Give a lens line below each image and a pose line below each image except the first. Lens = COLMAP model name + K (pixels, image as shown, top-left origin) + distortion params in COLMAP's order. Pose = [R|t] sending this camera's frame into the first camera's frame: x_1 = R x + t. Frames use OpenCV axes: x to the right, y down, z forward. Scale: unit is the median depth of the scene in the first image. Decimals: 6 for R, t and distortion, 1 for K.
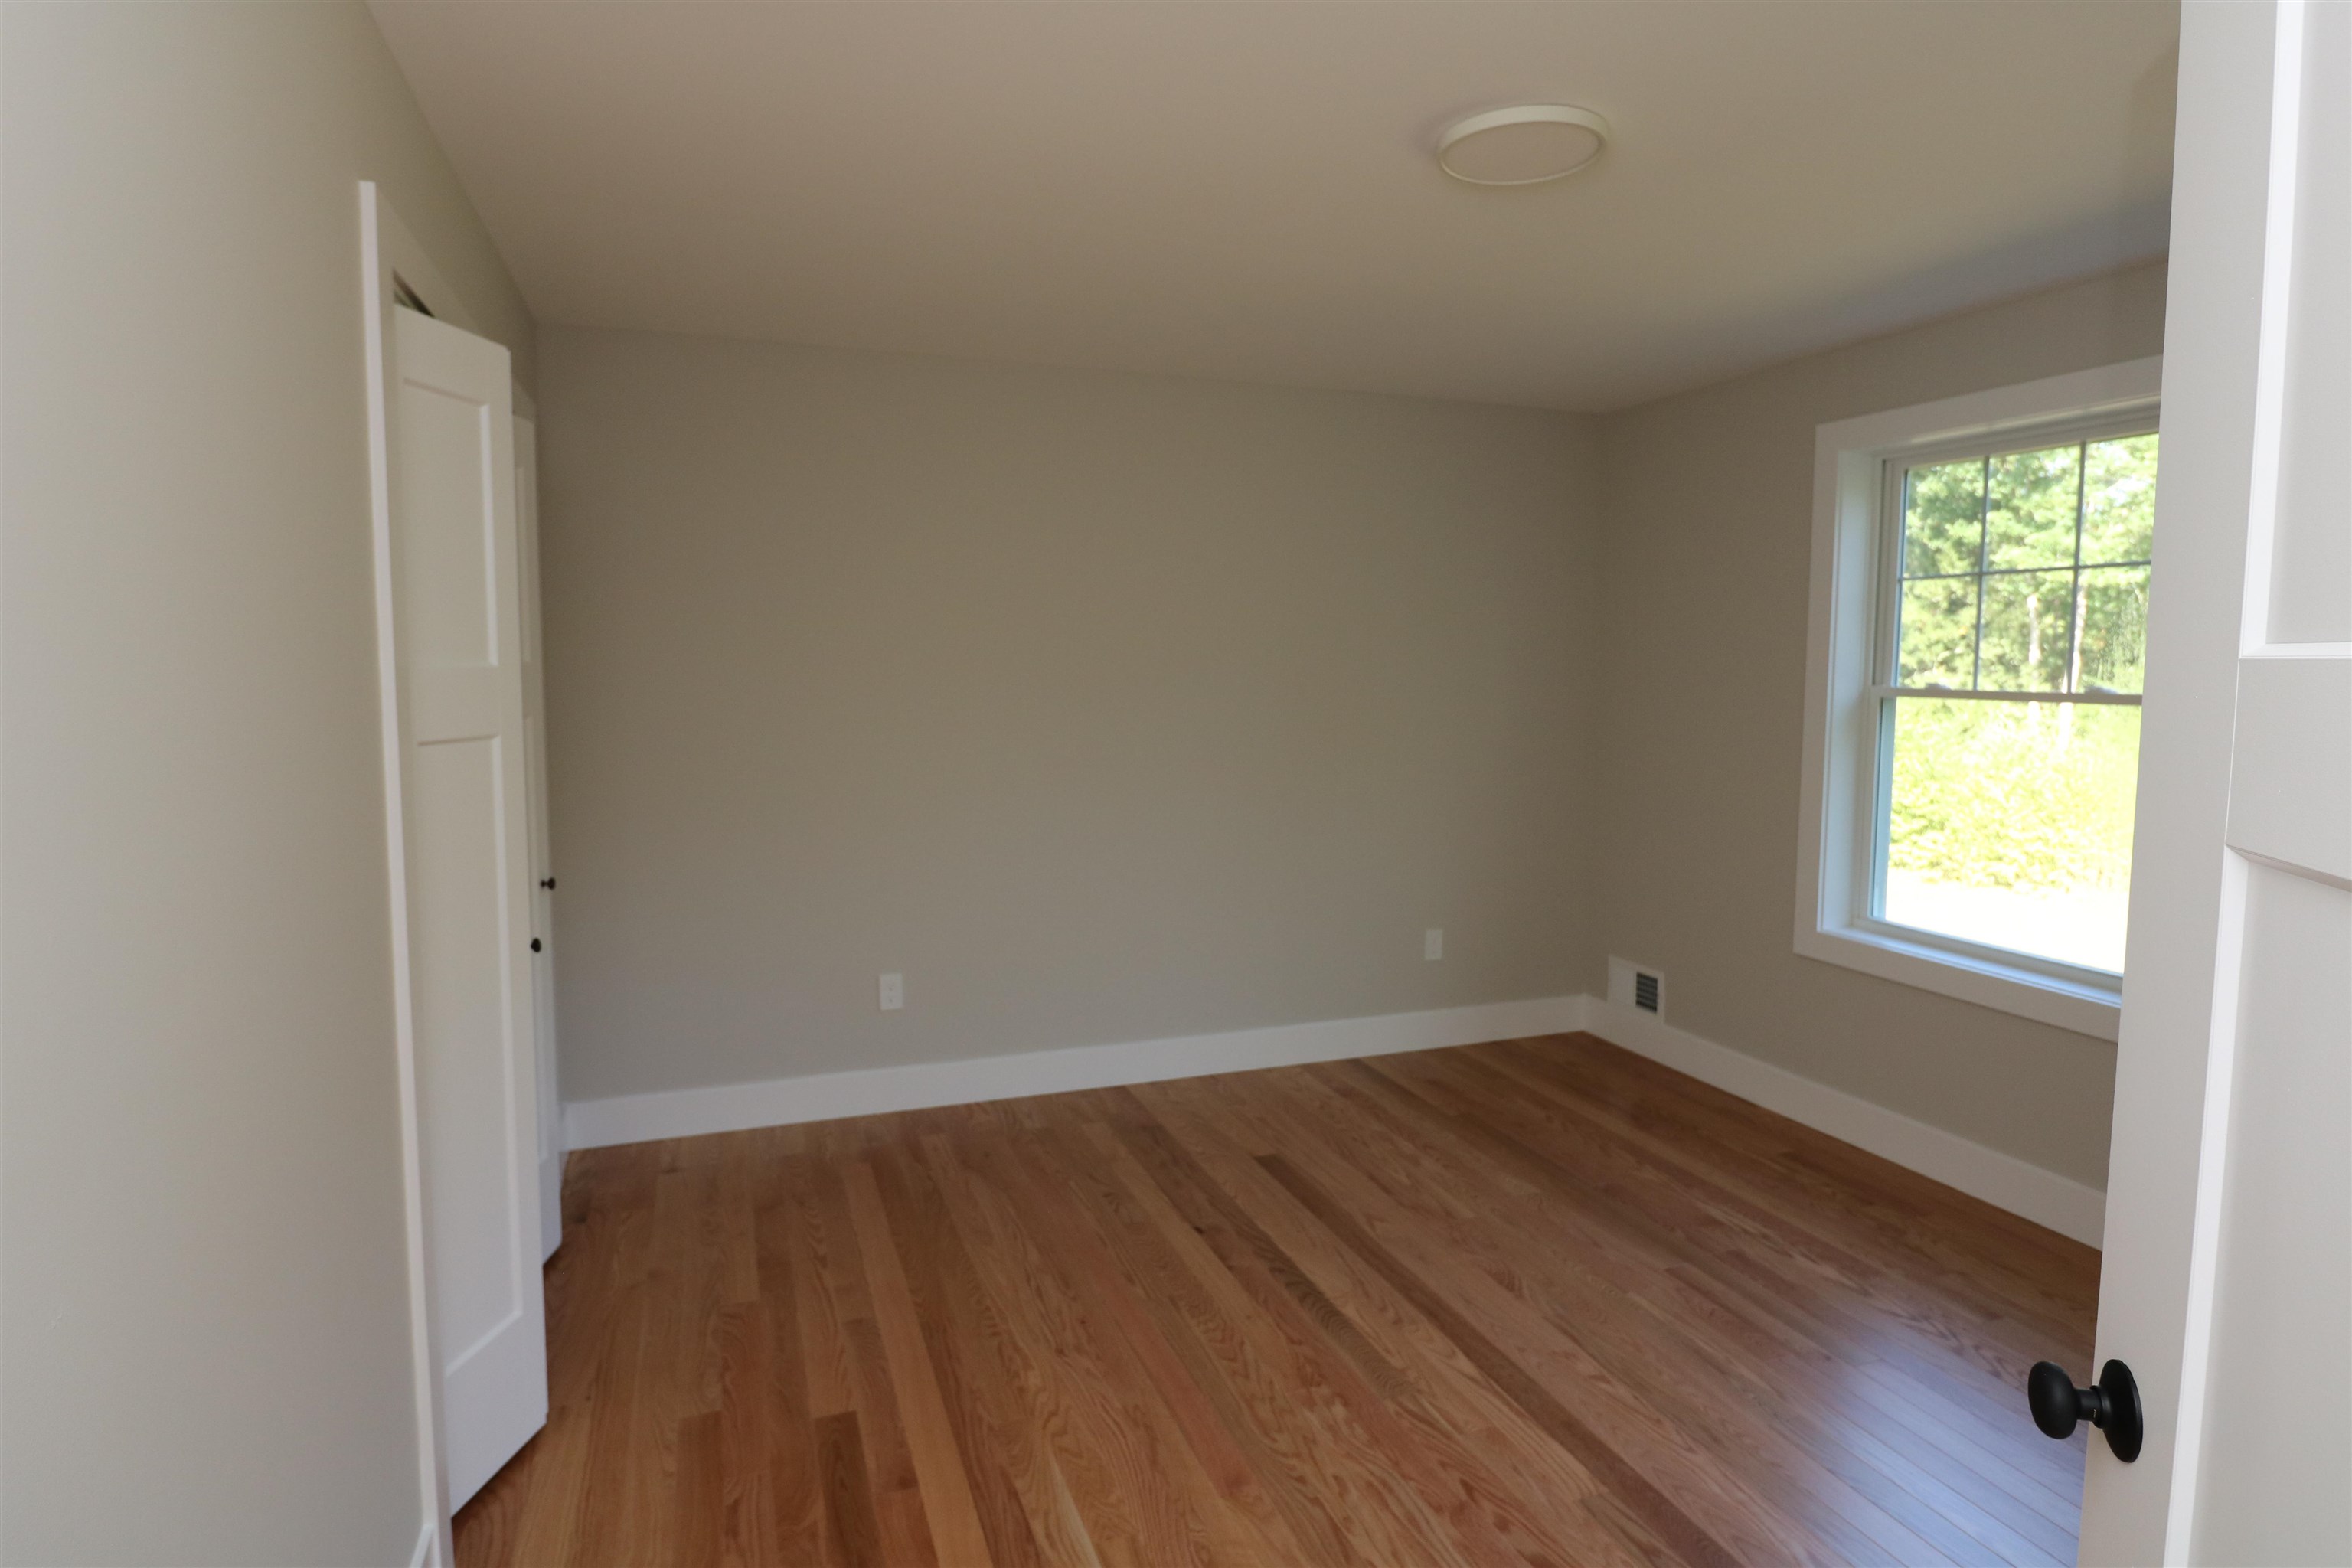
lens RADIAL K [[1229.8, 0, 1196.9], [0, 1229.8, 777.9], [0, 0, 1]] dist [0.002242, -0.012432]
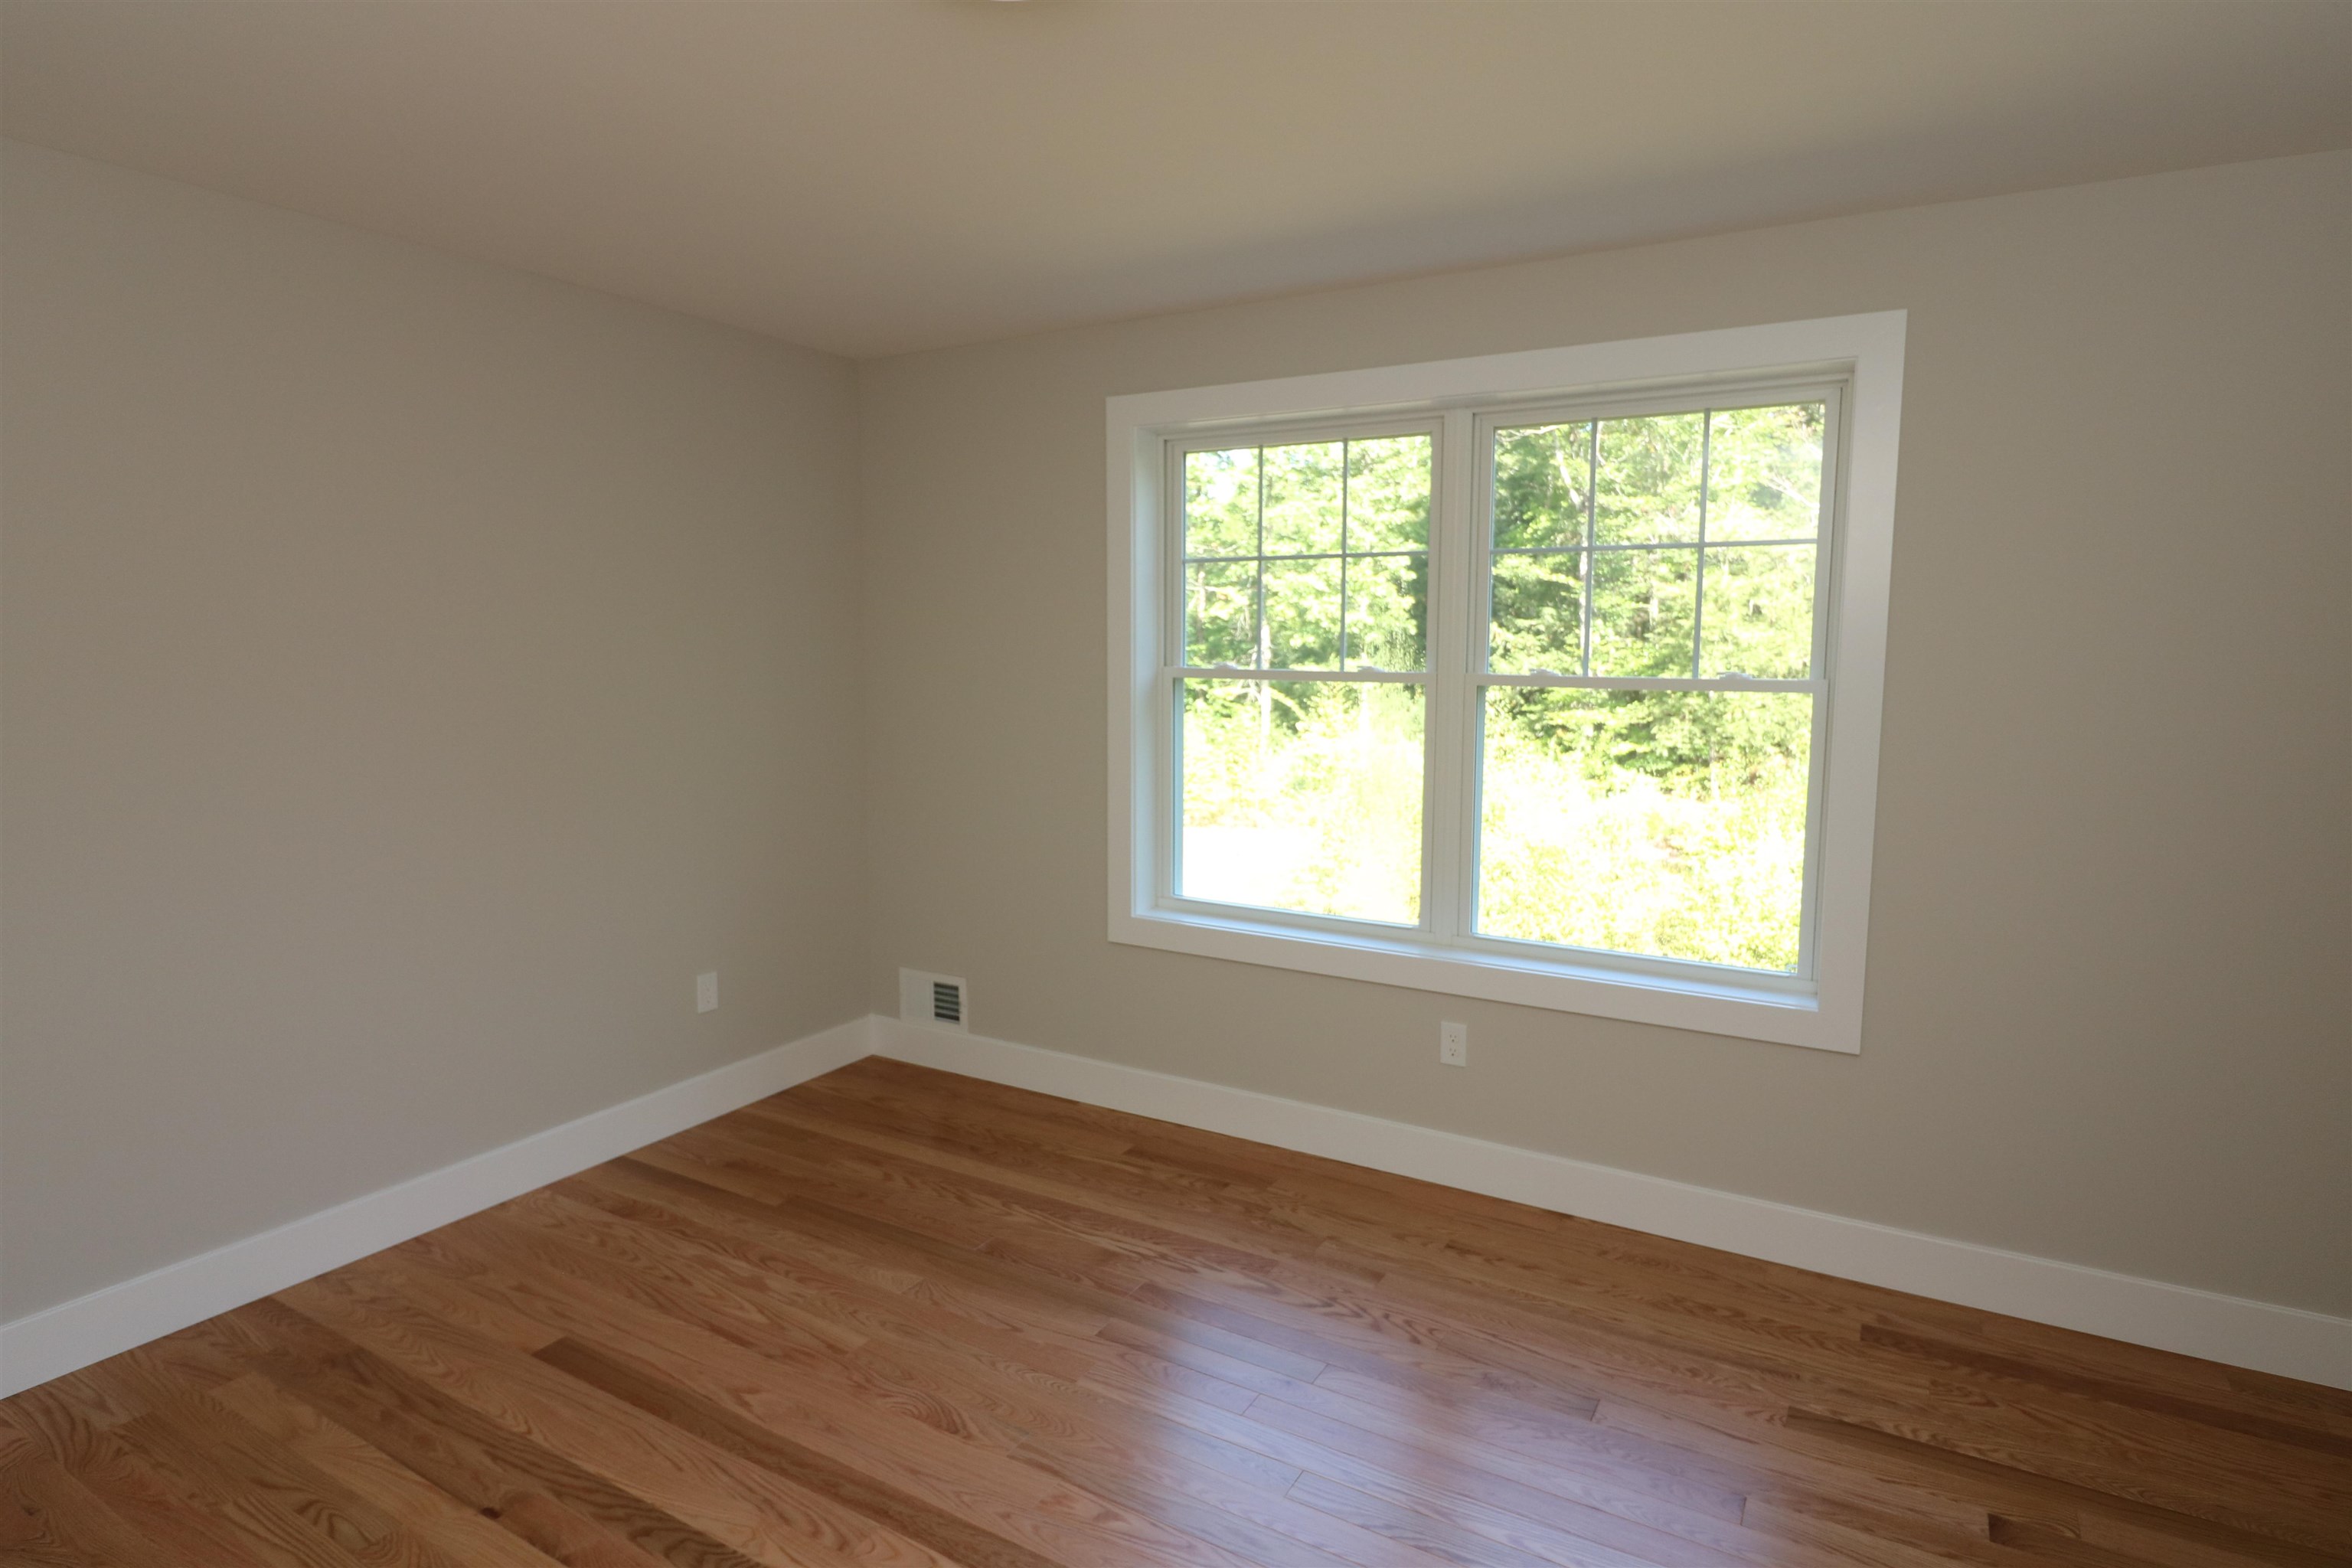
lens RADIAL K [[1229.8, 0, 1160.1], [0, 1229.8, 771.9], [0, 0, 1]] dist [0.002242, -0.012432]
pose [[0.783308, -0.066412, 0.618076, -0.084850], [0.058701, 0.997736, 0.032813, -0.023837], [-0.618856, 0.010579, 0.785433, 0.231313]]
